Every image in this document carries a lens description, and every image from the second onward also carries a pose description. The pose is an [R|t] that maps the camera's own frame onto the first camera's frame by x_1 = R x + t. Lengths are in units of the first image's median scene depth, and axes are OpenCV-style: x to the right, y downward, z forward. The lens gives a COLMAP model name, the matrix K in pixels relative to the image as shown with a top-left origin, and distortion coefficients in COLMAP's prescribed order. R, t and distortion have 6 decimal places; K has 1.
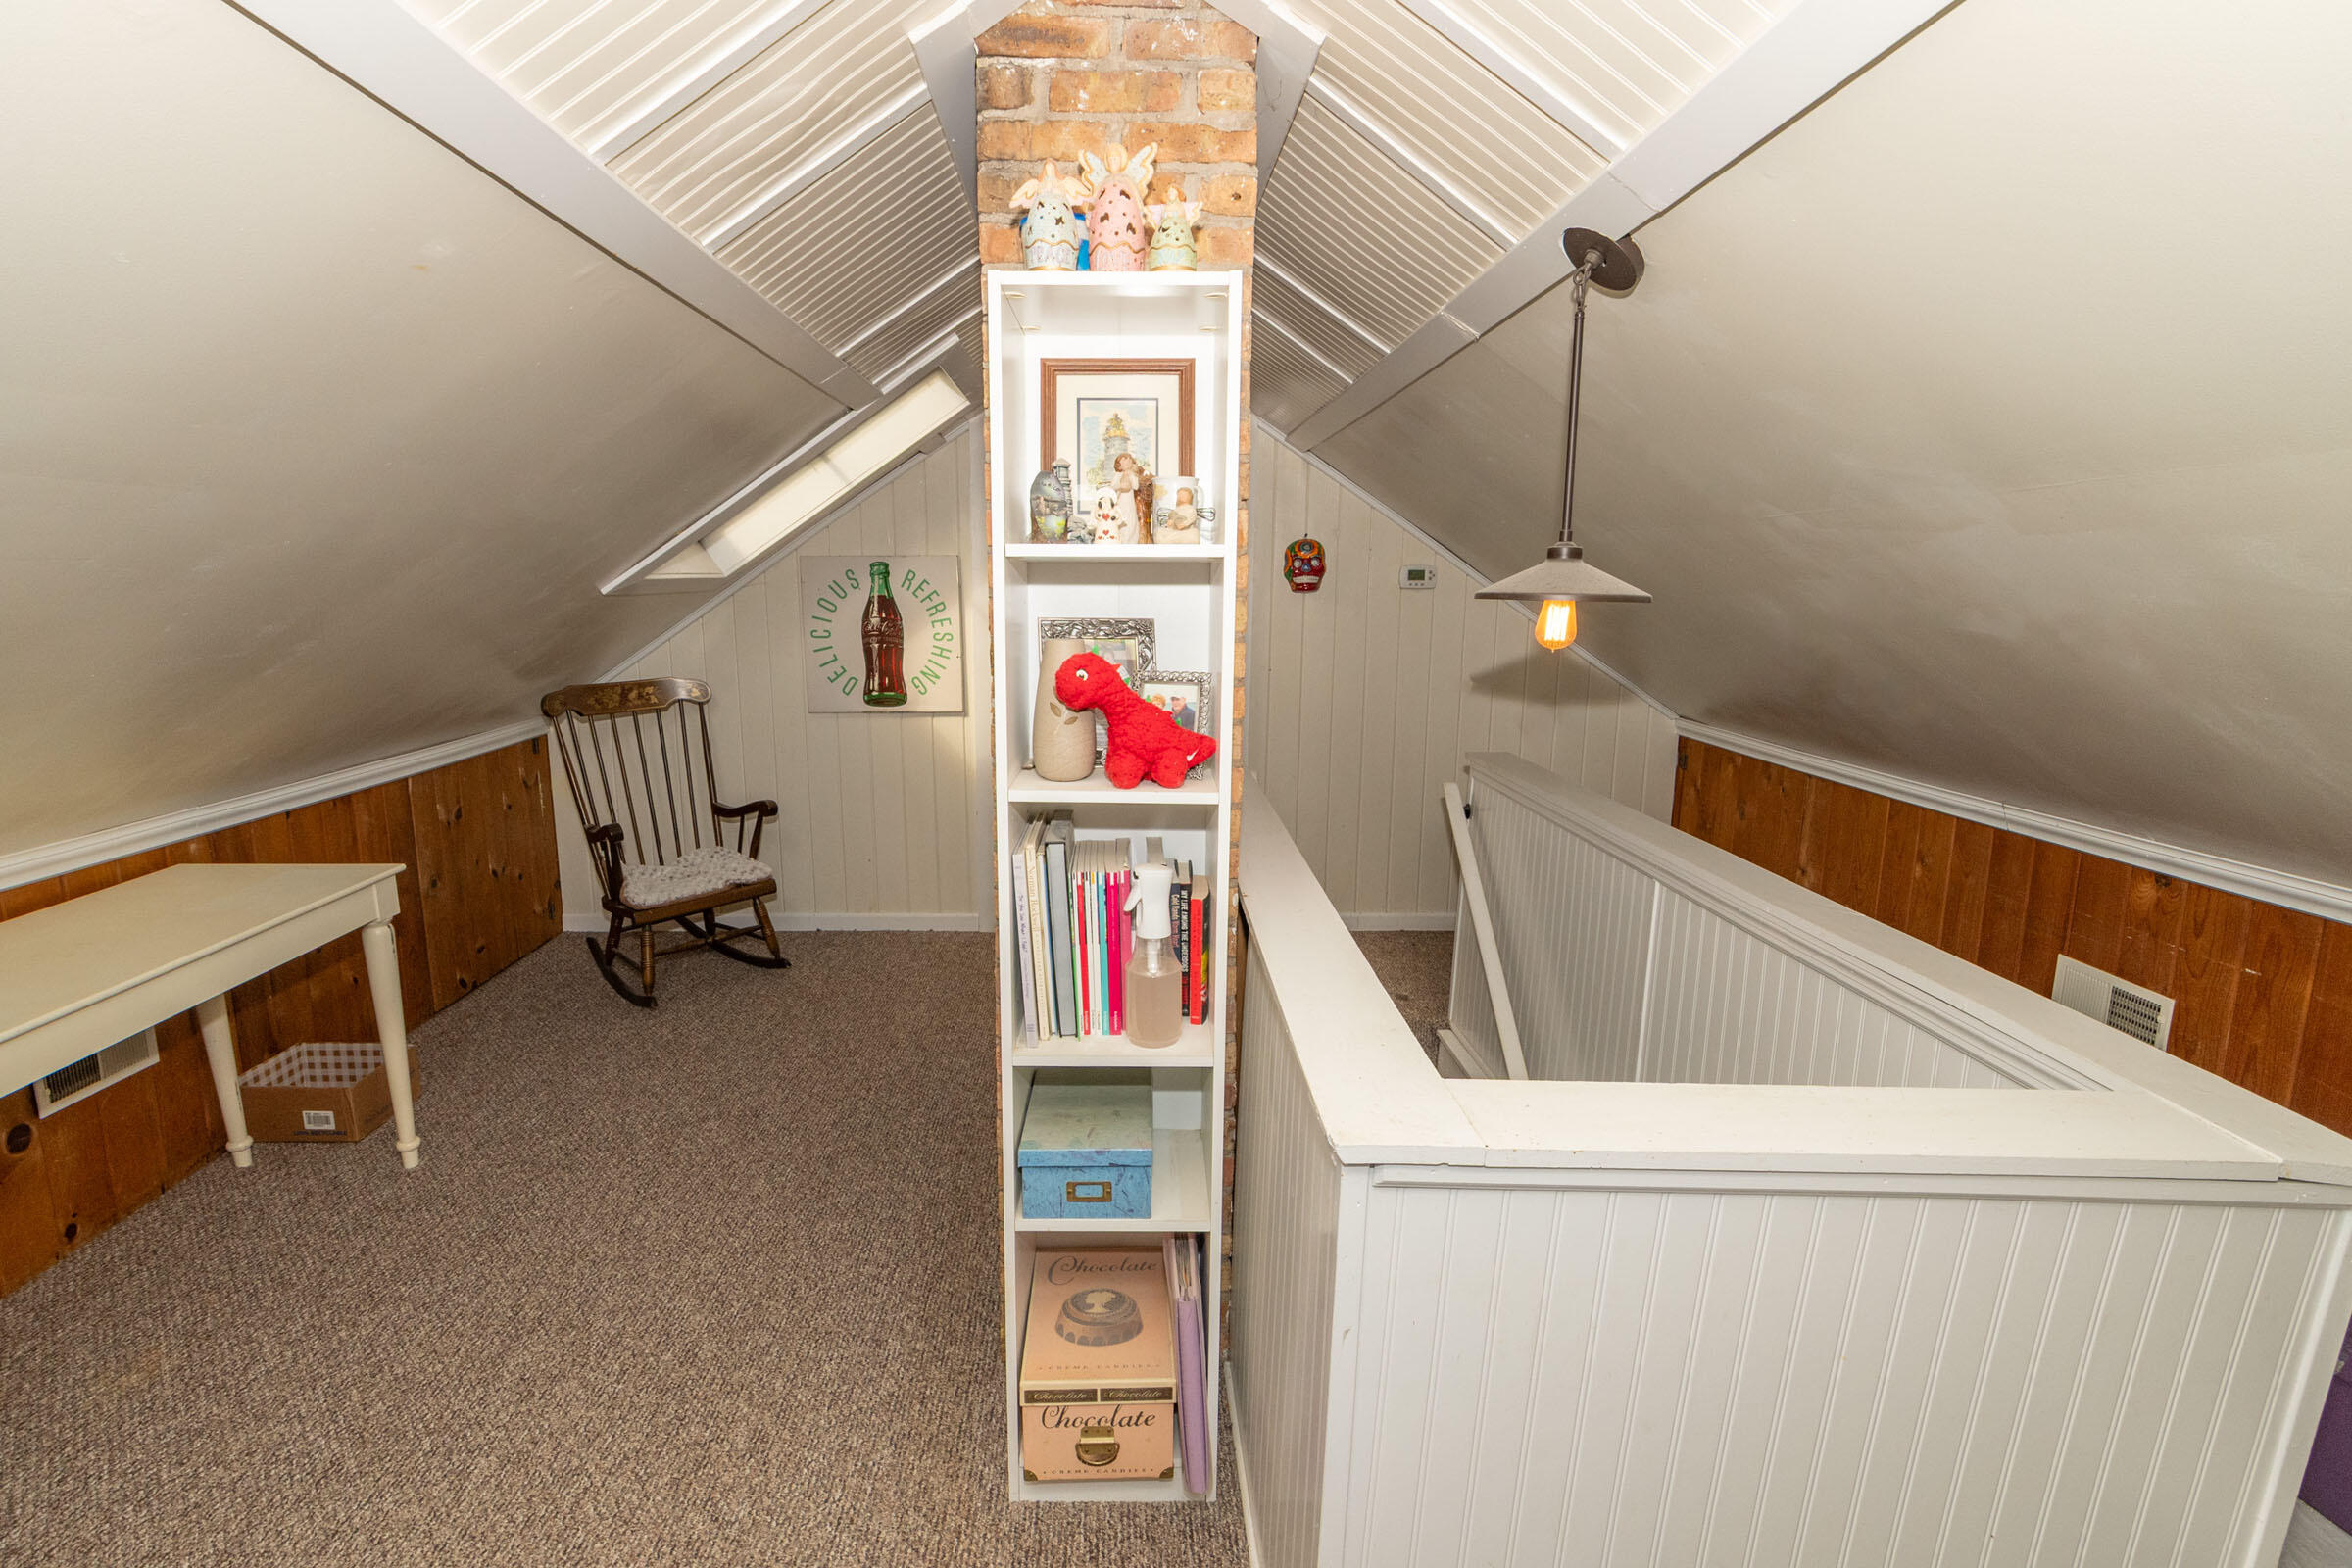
lens RADIAL K [[1034.1, 0, 1172.2], [0, 1034.1, 775.2], [0, 0, 1]] dist [0.000363, 0.001021]
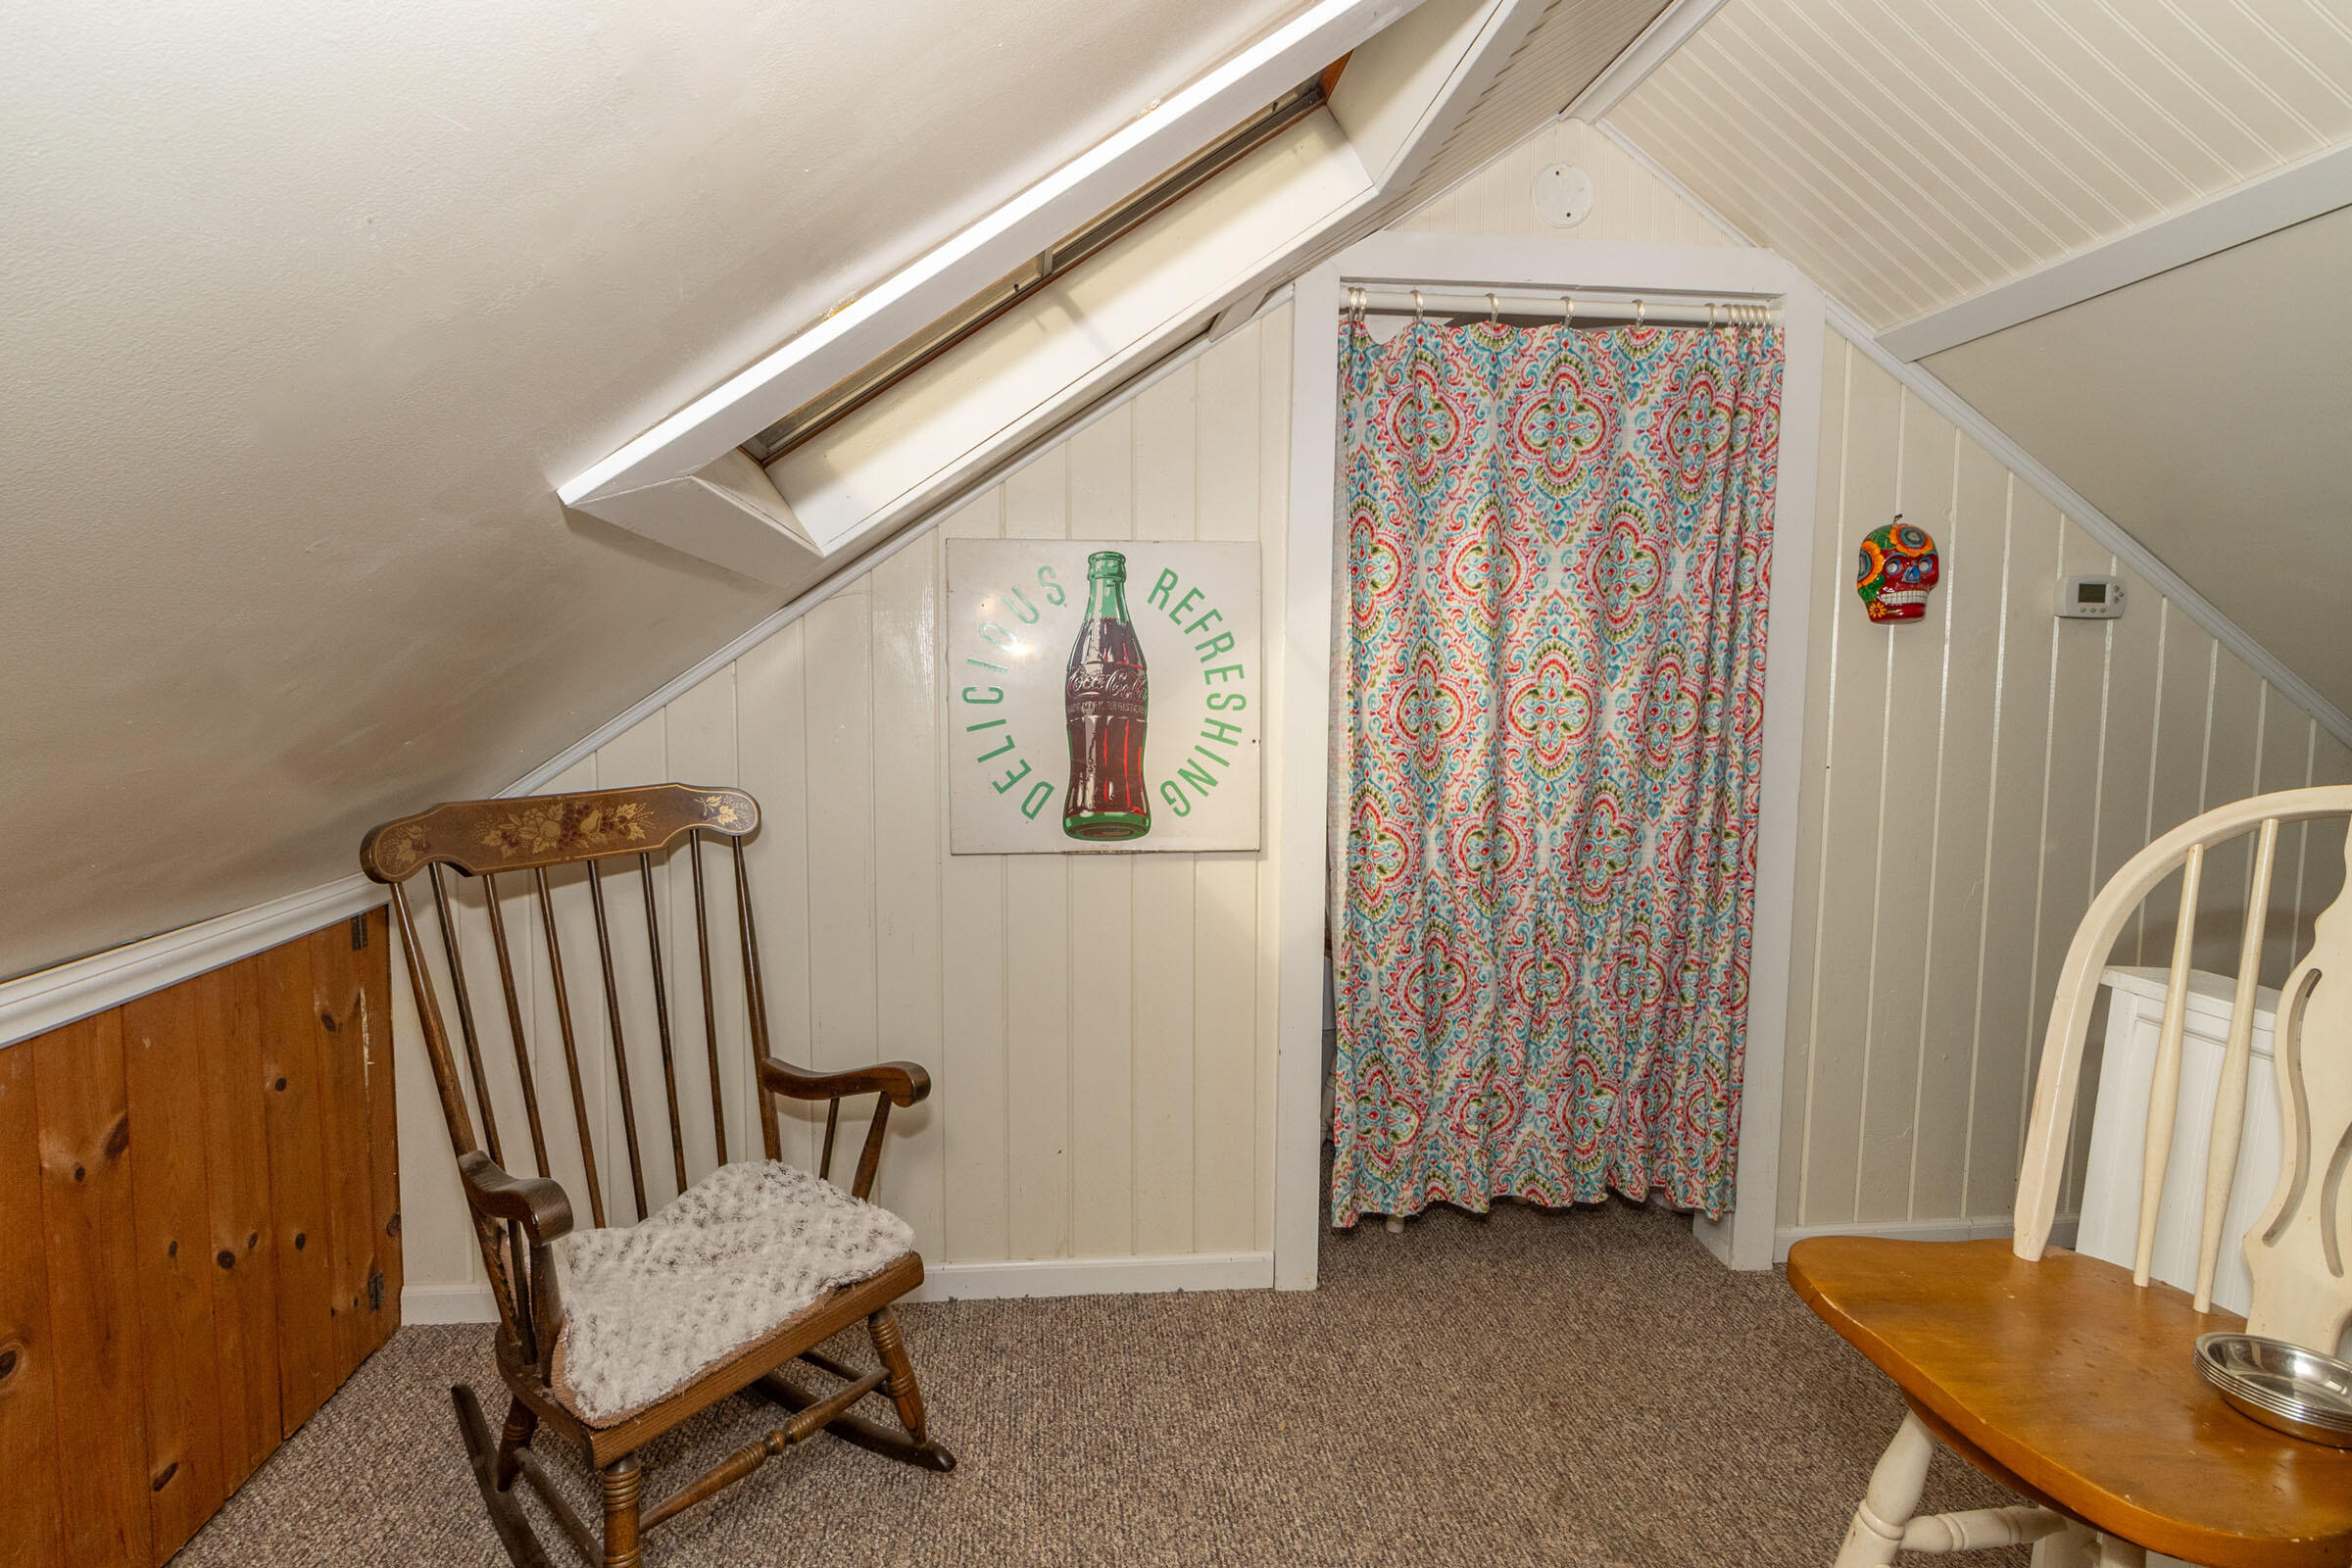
lens RADIAL K [[1034.1, 0, 1154.9], [0, 1034.1, 782.3], [0, 0, 1]] dist [0.000363, 0.001021]
pose [[0.997657, -0.001221, 0.068399, -0.293632], [0.007401, 0.995899, -0.090168, -0.050453], [-0.068009, 0.090463, 0.993575, 0.511951]]
